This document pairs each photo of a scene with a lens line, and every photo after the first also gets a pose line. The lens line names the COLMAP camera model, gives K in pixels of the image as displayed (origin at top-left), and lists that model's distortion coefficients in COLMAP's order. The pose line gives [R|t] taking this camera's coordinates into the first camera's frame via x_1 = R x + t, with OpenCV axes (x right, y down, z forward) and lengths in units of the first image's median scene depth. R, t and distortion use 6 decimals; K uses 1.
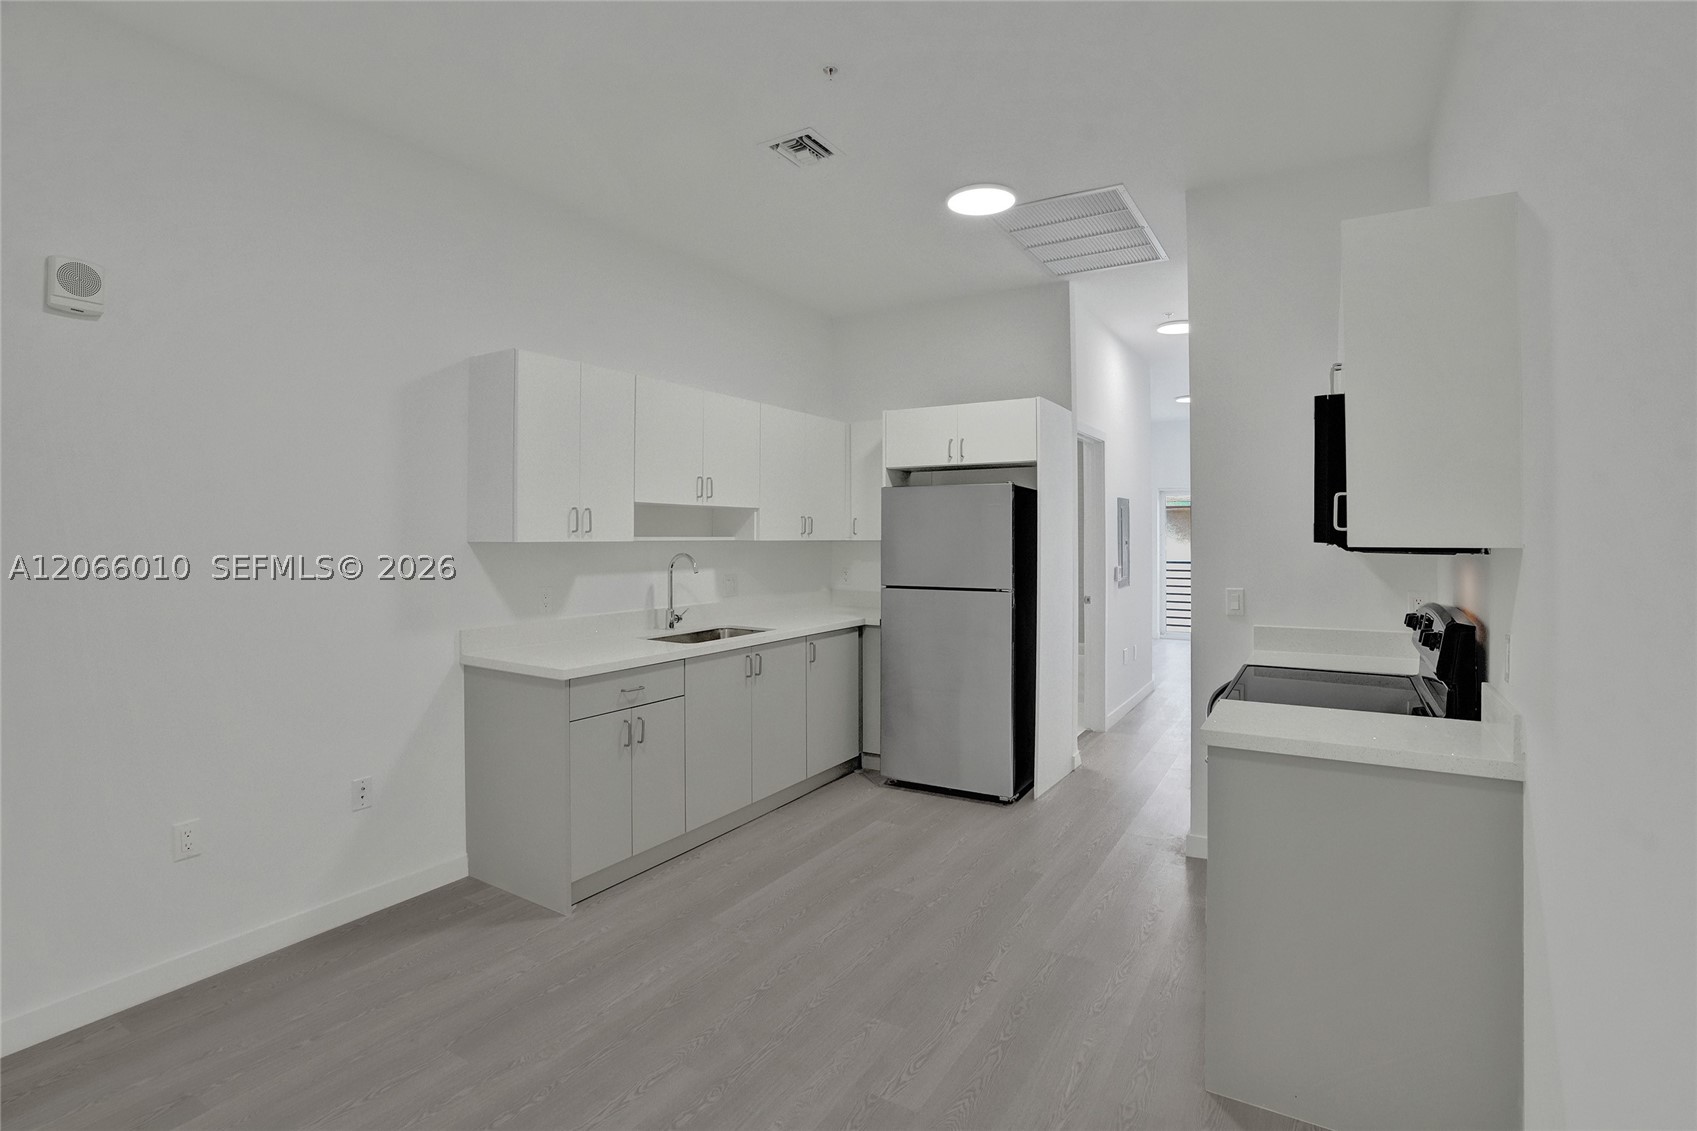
lens RADIAL K [[816.8, 0, 850.3], [0, 816.8, 536.6], [0, 0, 1]] dist [-0.048223, 0.026841]
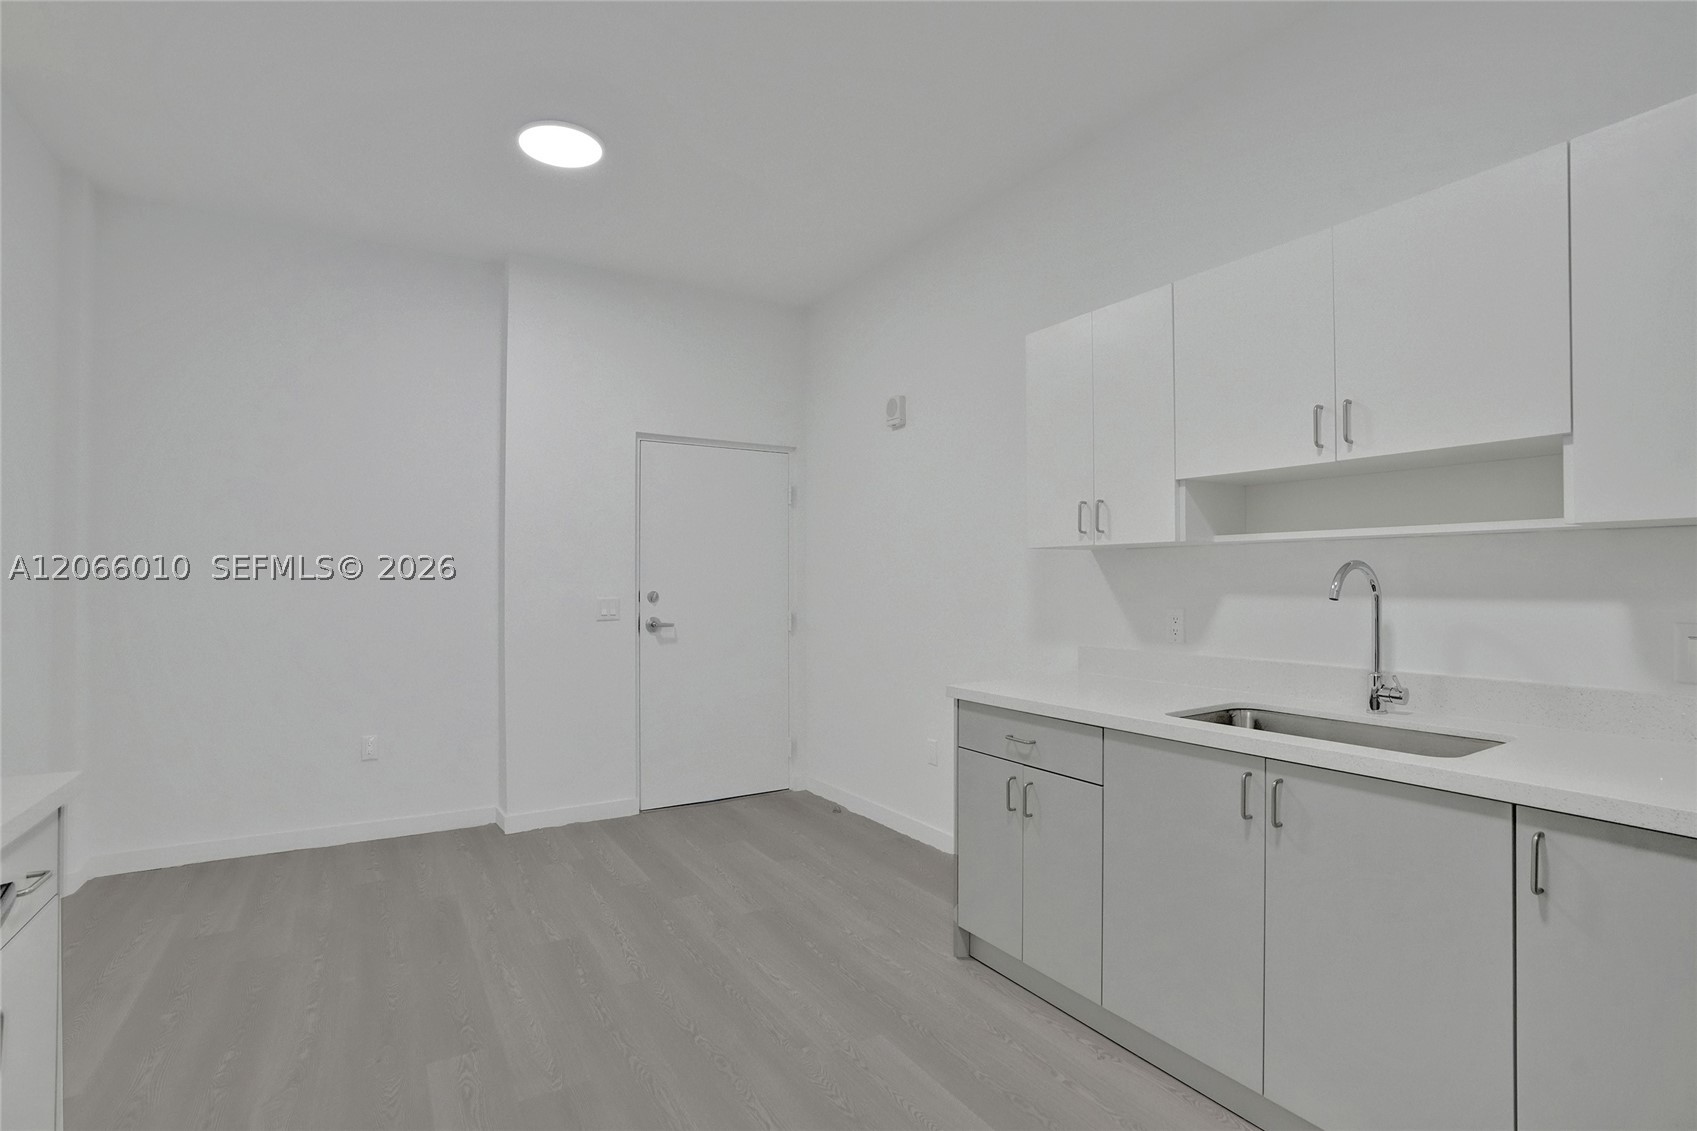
lens RADIAL K [[812.6, 0, 854.4], [0, 812.6, 570.7], [0, 0, 1]] dist [-0.003629, -0.000064]
pose [[-0.454990, -0.002584, -0.890493, 0.342996], [0.012593, 0.999877, -0.009336, 0.025050], [0.890408, -0.015462, -0.454901, 0.866454]]
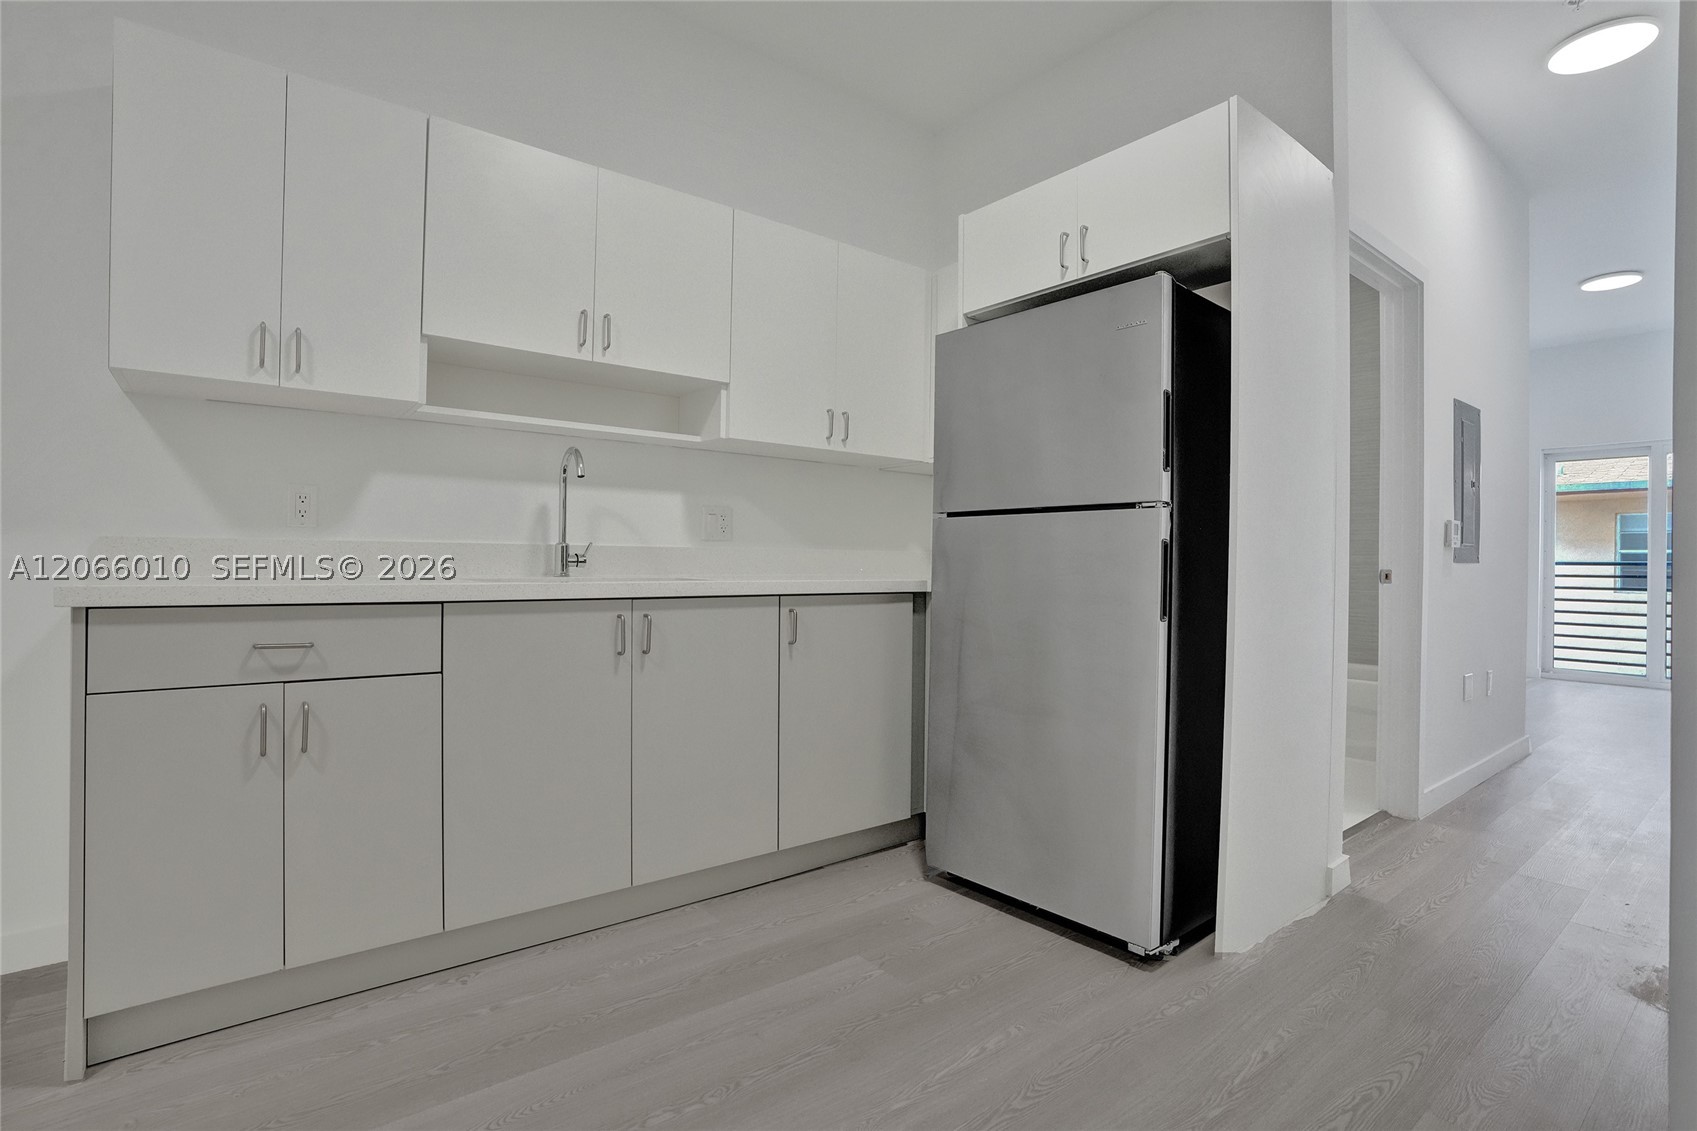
lens RADIAL K [[825.7, 0, 848.5], [0, 825.7, 565.5], [0, 0, 1]] dist [-0.049198, 0.023037]
pose [[0.940865, 0.013894, -0.338496, 0.172192], [-0.013588, 0.999902, 0.003274, 0.093428], [0.338508, 0.001519, 0.940962, 0.457969]]
